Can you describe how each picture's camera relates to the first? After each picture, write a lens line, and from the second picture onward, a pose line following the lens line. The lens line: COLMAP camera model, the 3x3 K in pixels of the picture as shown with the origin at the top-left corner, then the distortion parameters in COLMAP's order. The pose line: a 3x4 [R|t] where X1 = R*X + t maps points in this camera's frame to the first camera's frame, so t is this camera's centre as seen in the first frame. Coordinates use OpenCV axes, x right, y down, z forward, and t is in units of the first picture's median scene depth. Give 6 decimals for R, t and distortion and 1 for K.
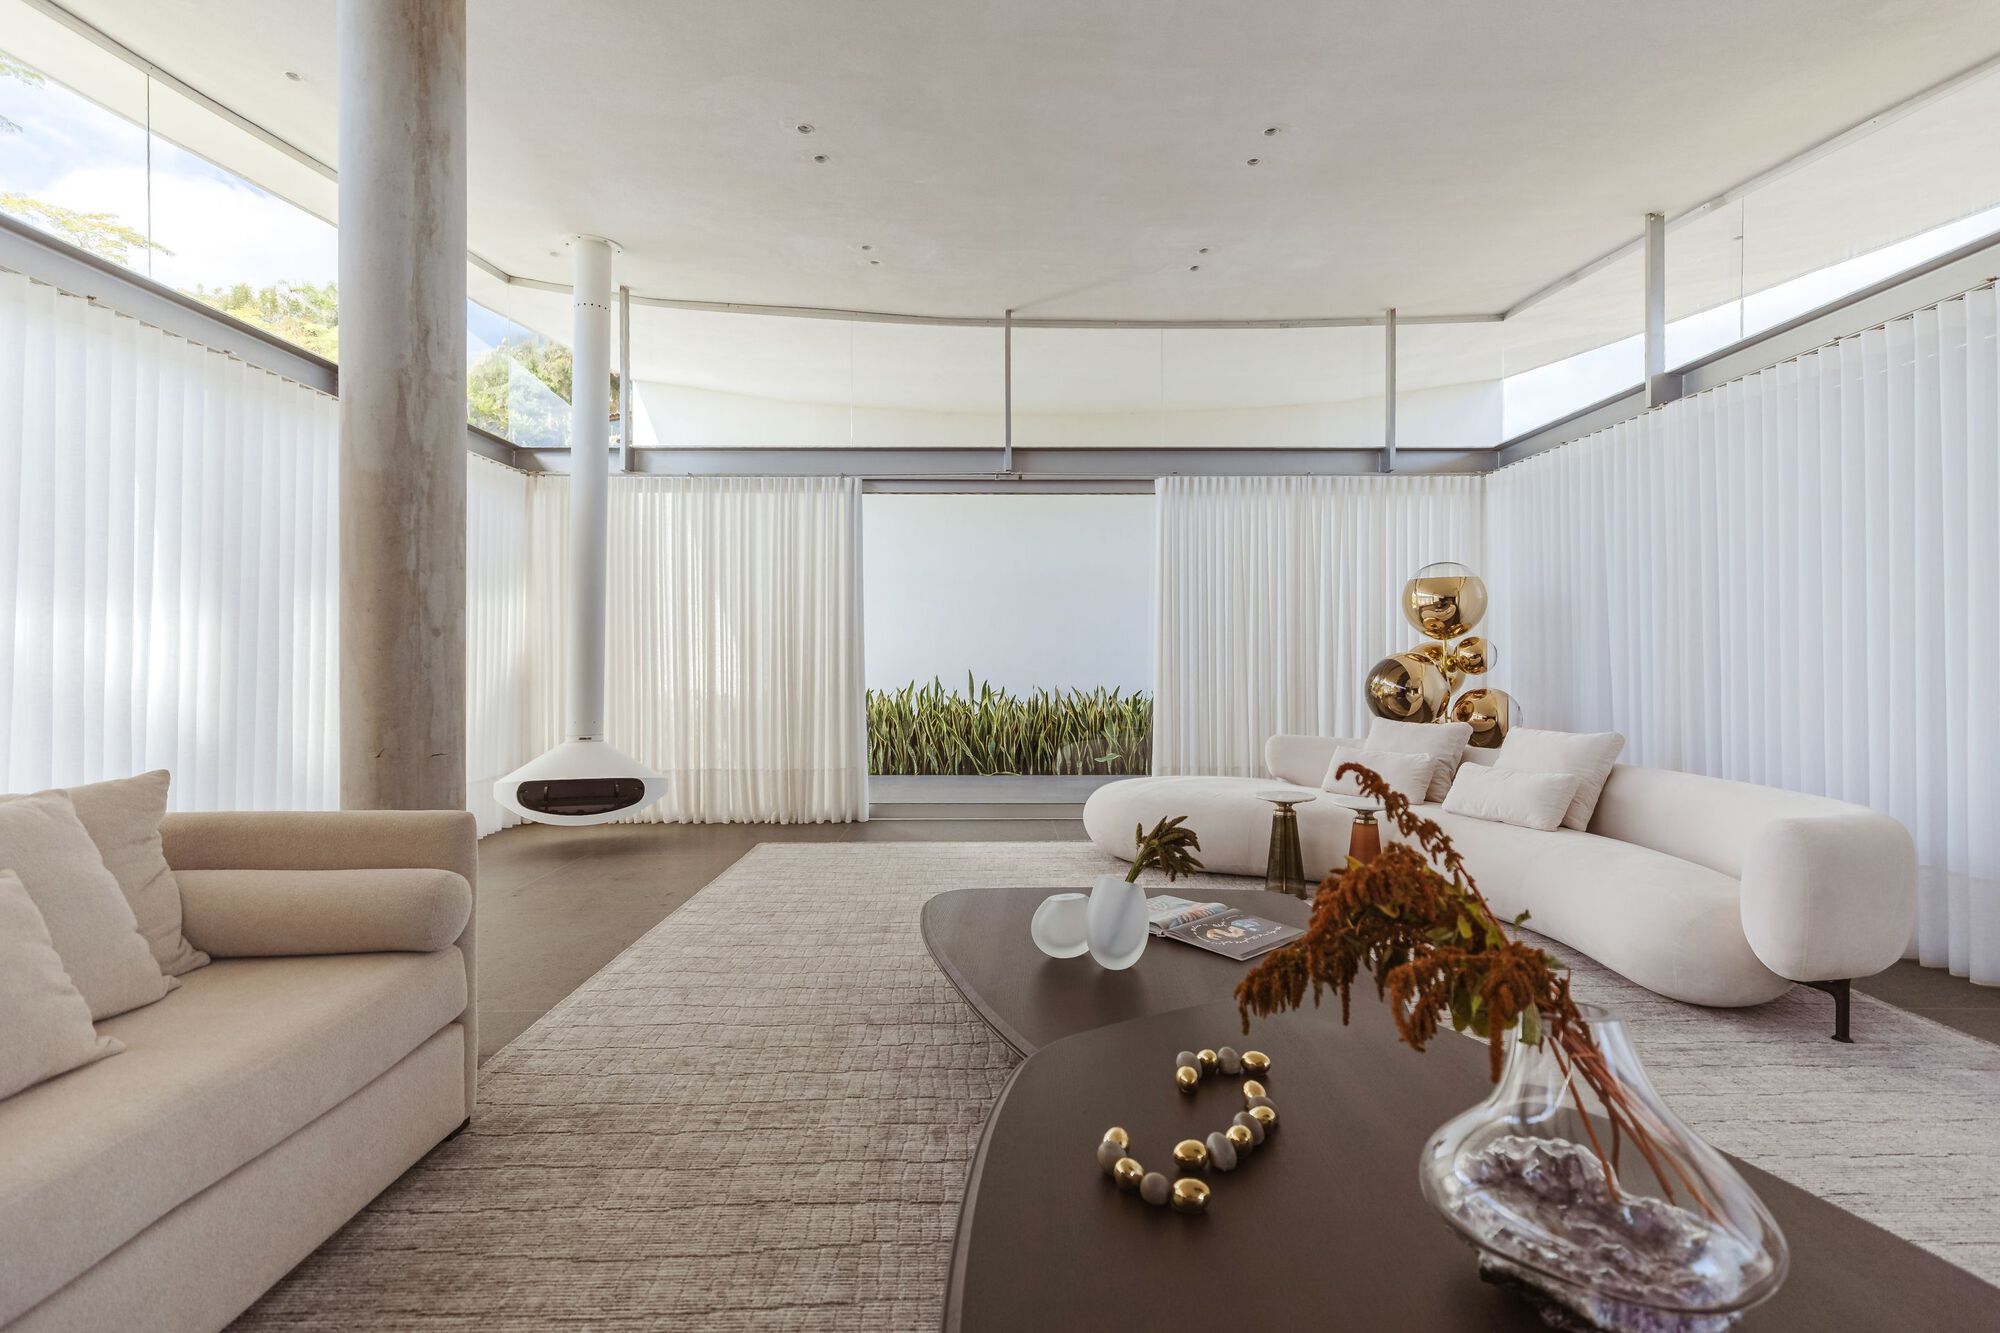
lens RADIAL K [[890.6, 0, 1008.2], [0, 890.6, 653.9], [0, 0, 1]] dist [0.002595, -0.000172]
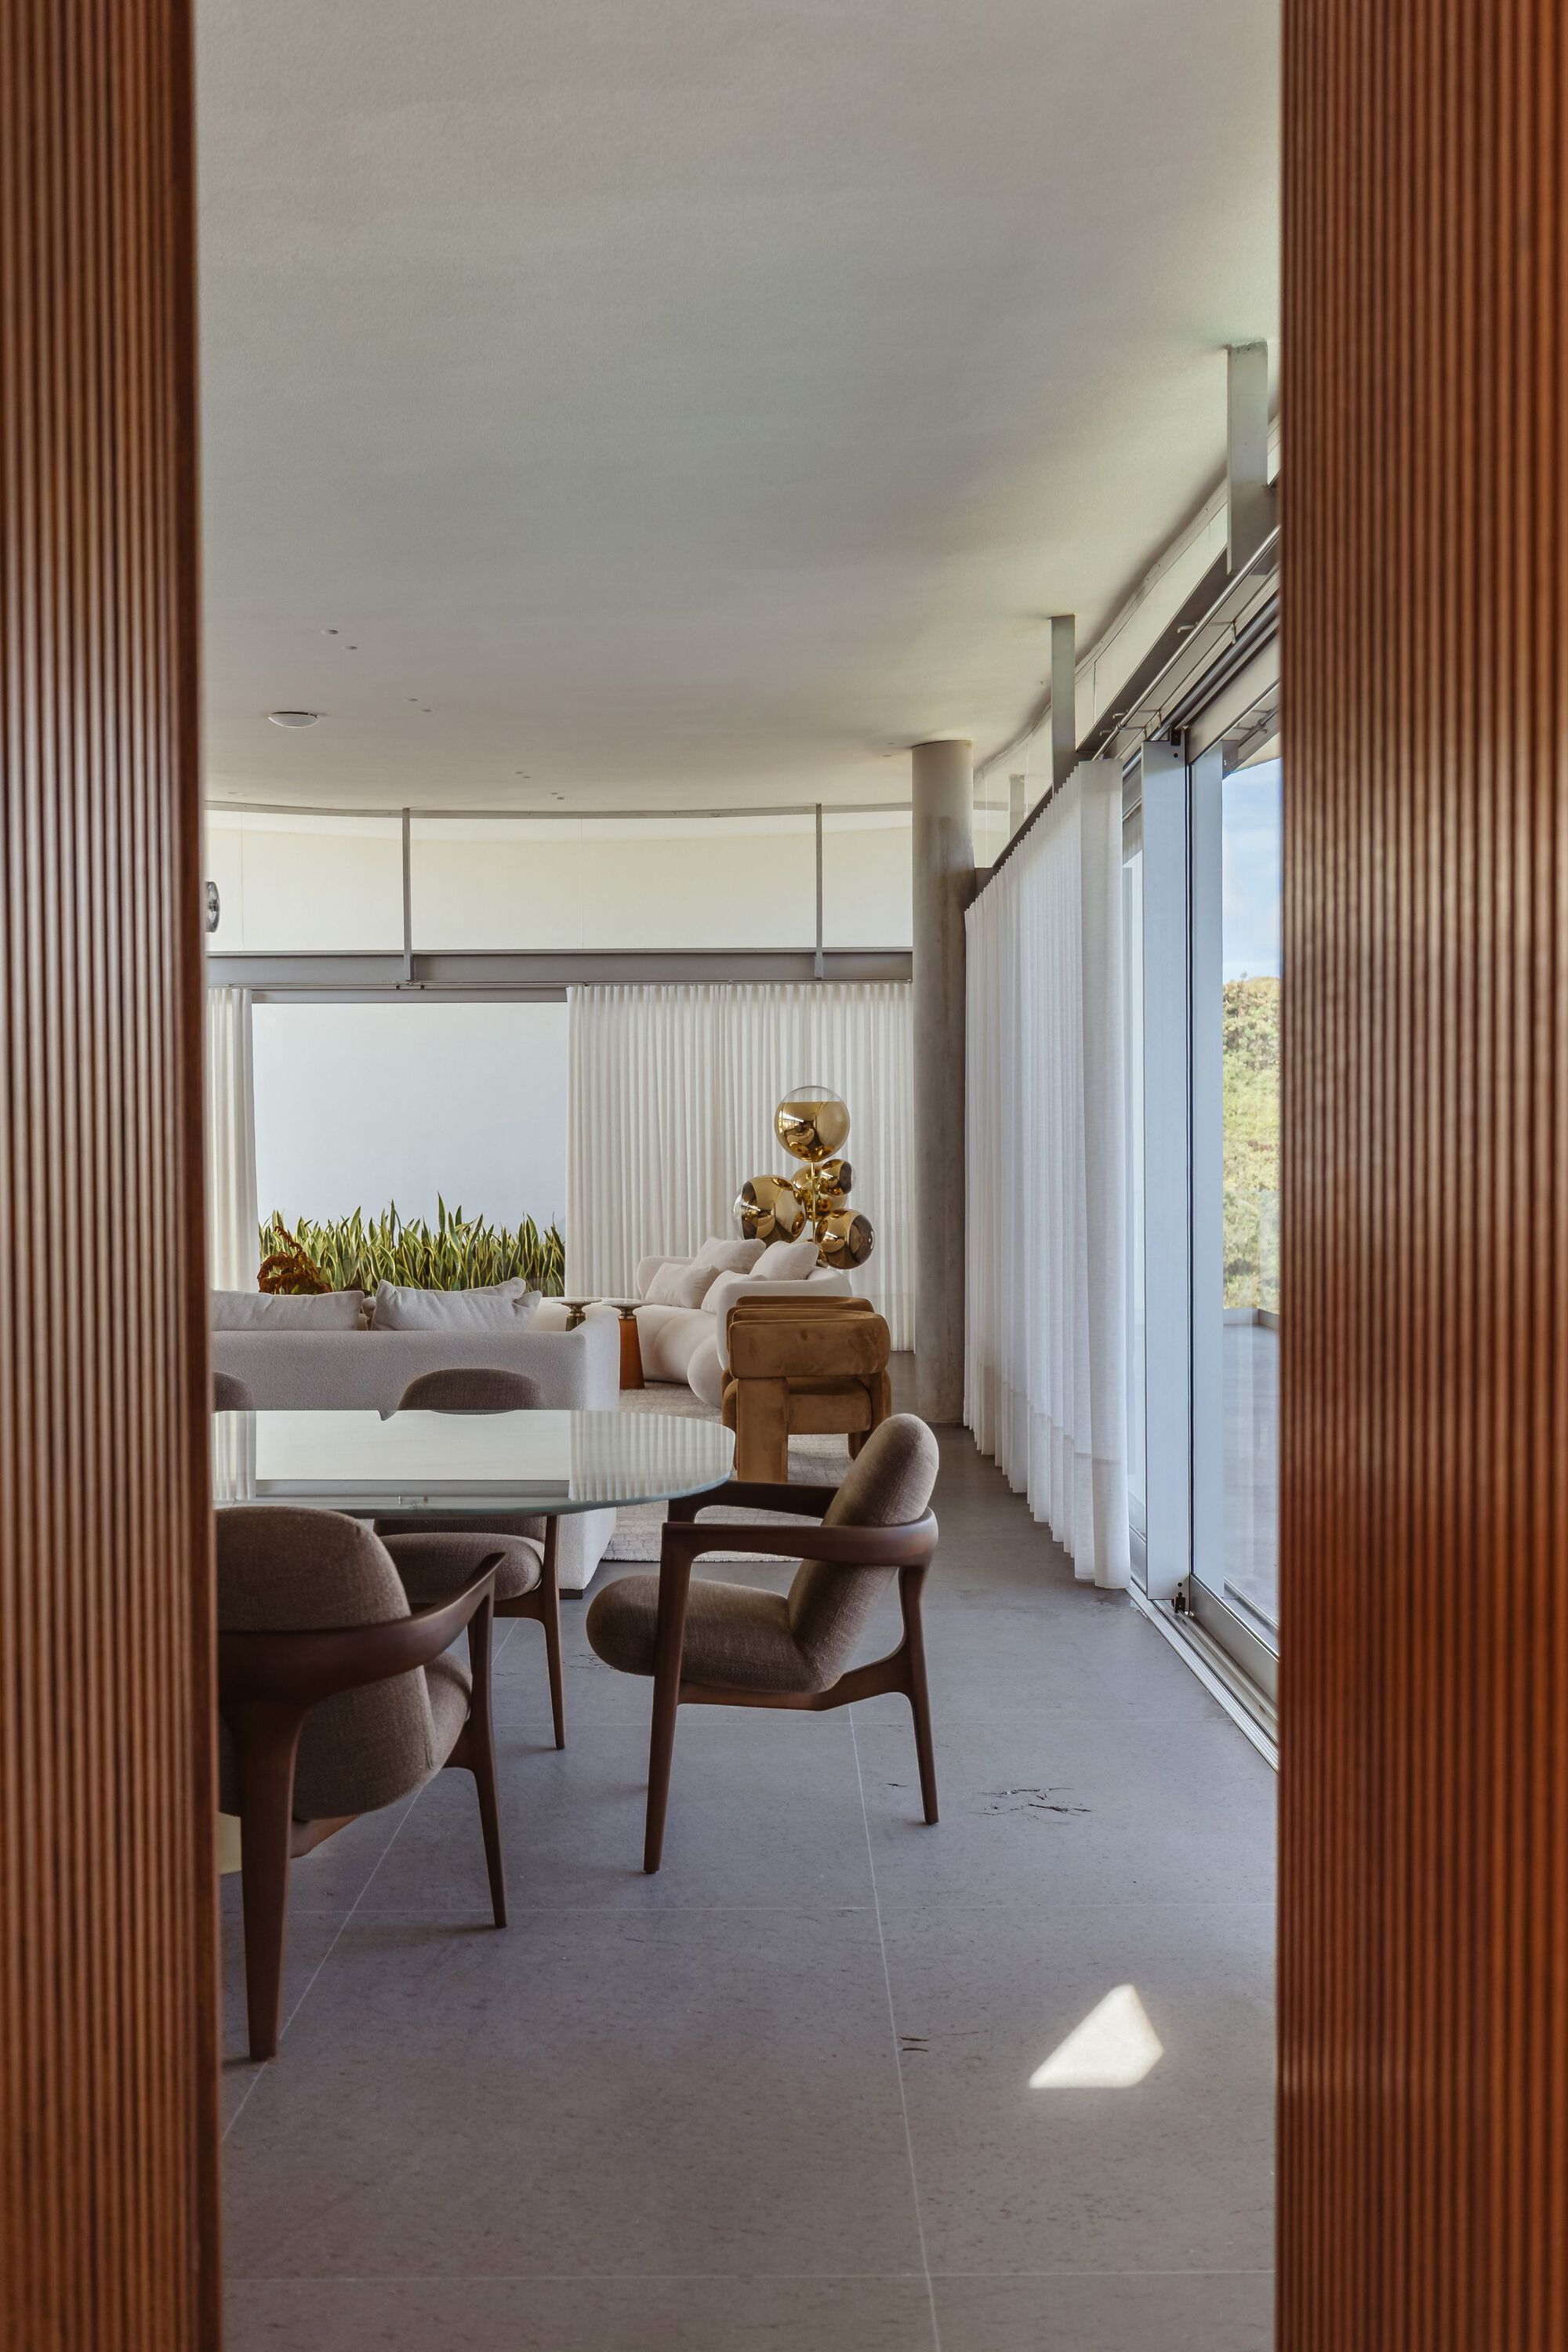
lens RADIAL K [[1976.6, 0, 795.7], [0, 1976.6, 1188.4], [0, 0, 1]] dist [-0.007543, -0.002104]
pose [[0.999964, -0.004771, 0.007065, 0.397972], [0.004640, 0.999818, 0.018514, -0.024318], [-0.007152, -0.018481, 0.999804, -1.093503]]
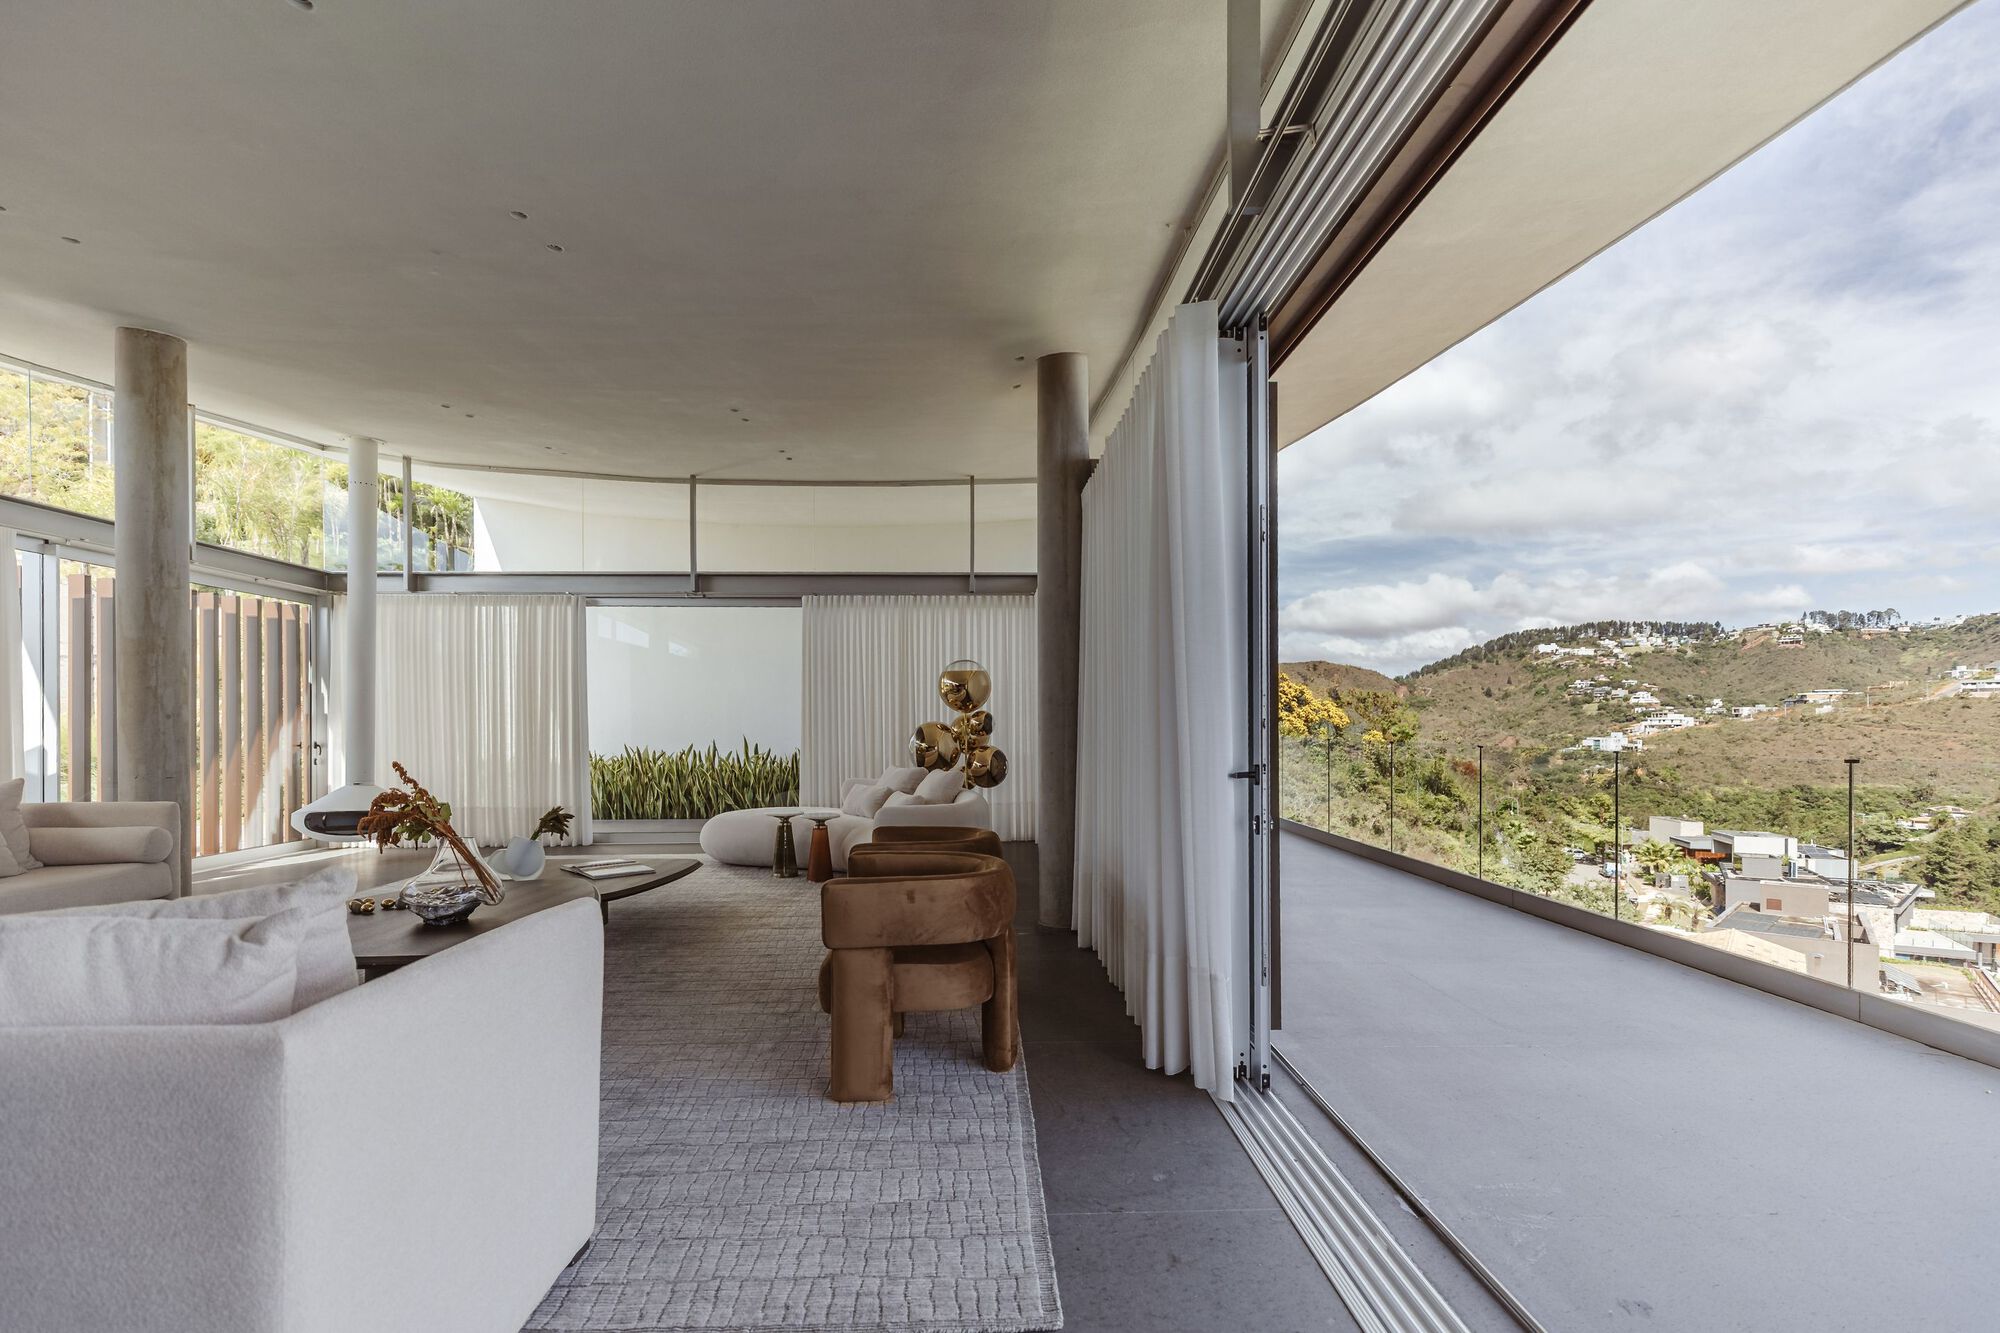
lens RADIAL K [[890.6, 0, 1000.9], [0, 890.6, 726.0], [0, 0, 1]] dist [0.002595, -0.000172]
pose [[0.999453, -0.004317, 0.032773, 0.437997], [0.004124, 0.999974, 0.005934, -0.002789], [-0.032798, -0.005795, 0.999445, -0.402076]]
